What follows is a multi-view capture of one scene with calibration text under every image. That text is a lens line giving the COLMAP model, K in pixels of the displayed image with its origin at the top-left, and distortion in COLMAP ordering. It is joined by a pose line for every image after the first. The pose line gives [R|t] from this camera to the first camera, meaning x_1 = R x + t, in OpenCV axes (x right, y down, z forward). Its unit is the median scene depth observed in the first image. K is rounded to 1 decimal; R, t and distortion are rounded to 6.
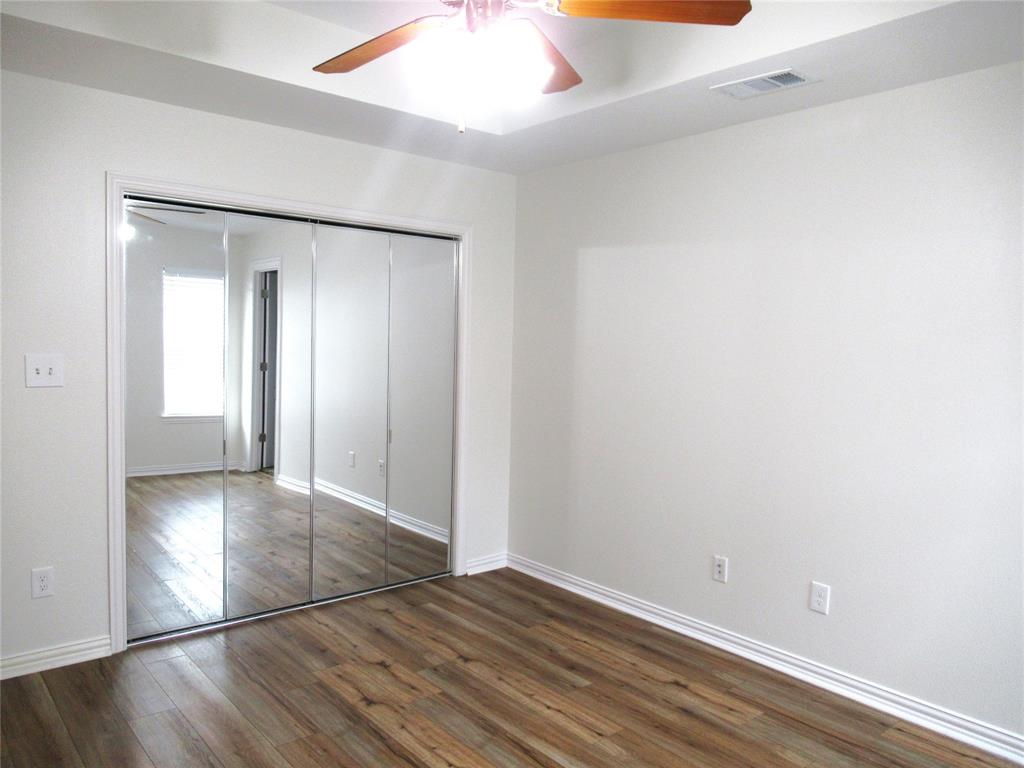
lens RADIAL K [[758.8, 0, 509.1], [0, 758.8, 388.9], [0, 0, 1]] dist [-0.015014, 0.006473]
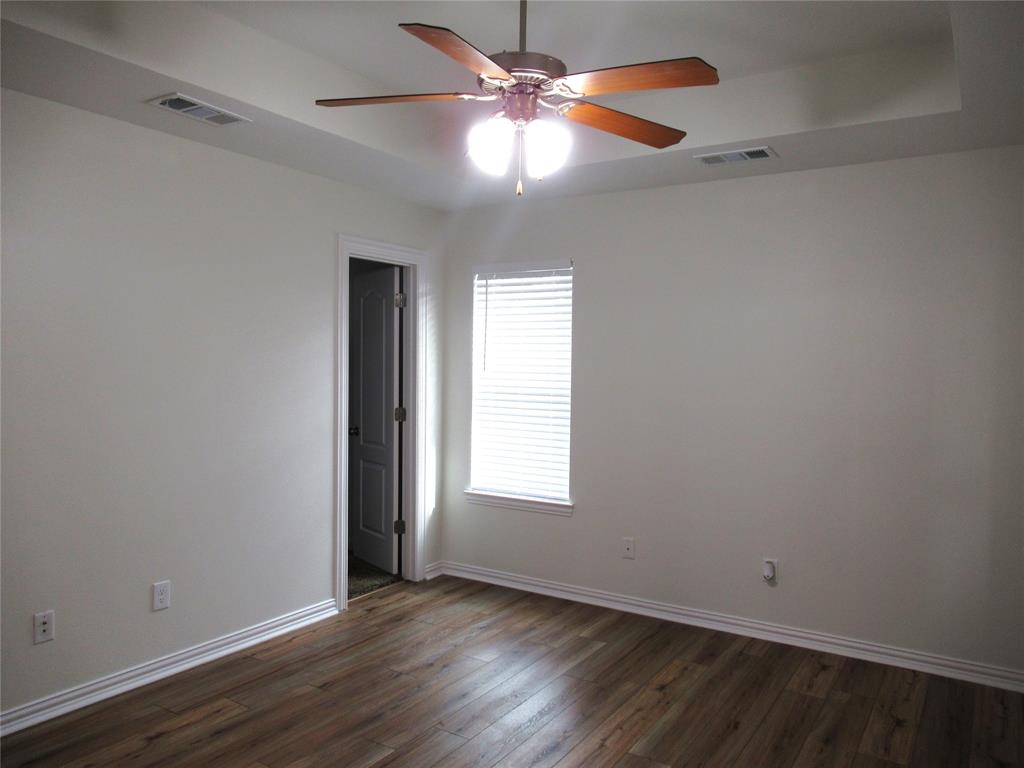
lens RADIAL K [[758.8, 0, 509.1], [0, 758.8, 388.9], [0, 0, 1]] dist [-0.015014, 0.006473]
pose [[-0.286634, -0.068000, 0.955624, -0.753362], [0.041162, 0.995683, 0.083197, -0.083994], [-0.957156, 0.063183, -0.282597, 0.848248]]
